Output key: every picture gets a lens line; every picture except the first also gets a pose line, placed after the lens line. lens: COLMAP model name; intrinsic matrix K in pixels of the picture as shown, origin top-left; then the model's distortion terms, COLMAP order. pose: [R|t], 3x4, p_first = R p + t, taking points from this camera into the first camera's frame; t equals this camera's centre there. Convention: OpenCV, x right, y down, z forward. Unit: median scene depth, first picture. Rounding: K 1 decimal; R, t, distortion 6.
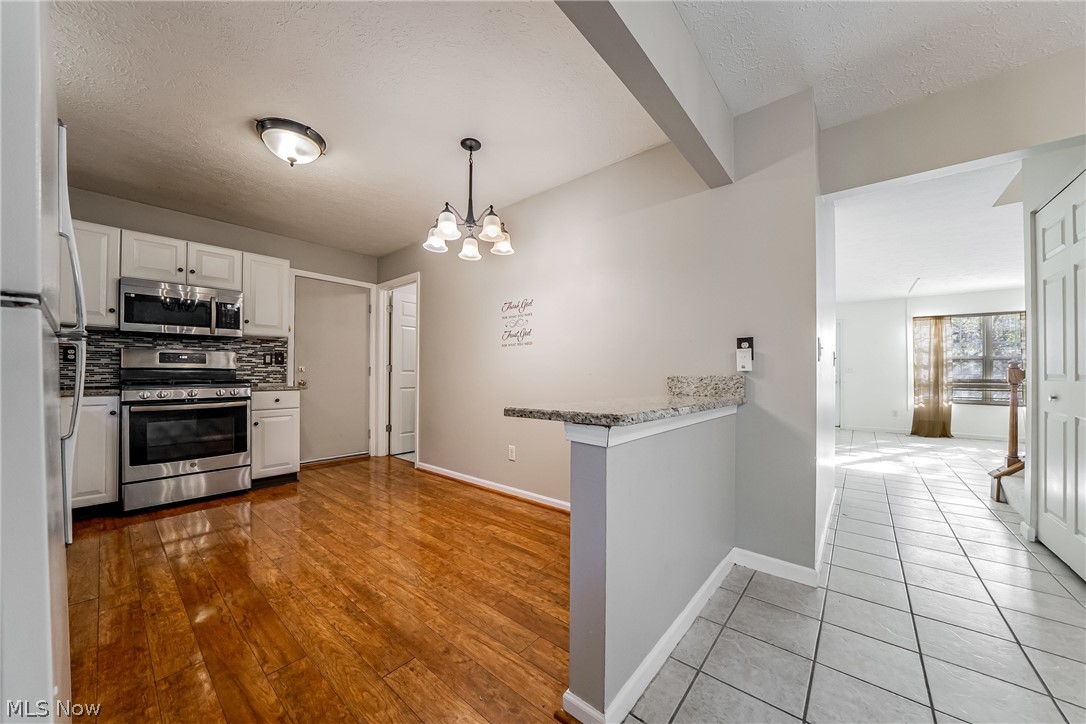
lens RADIAL K [[374.6, 0, 544.2], [0, 374.6, 369.2], [0, 0, 1]] dist [-0.022973, -0.000040]
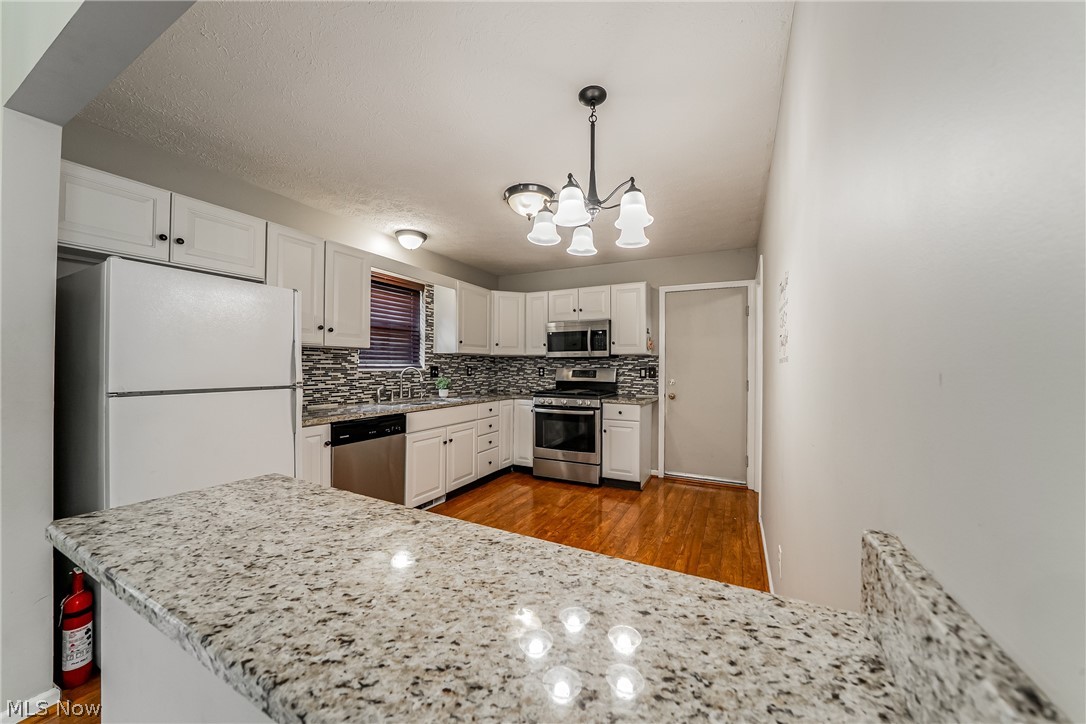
lens RADIAL K [[380.9, 0, 547.6], [0, 380.9, 363.8], [0, 0, 1]] dist [-0.021475, 0.000009]
pose [[0.238190, -0.010494, -0.971162, 0.332283], [0.003323, 0.999945, -0.009990, -0.050601], [0.971213, -0.000847, 0.238211, 0.502343]]
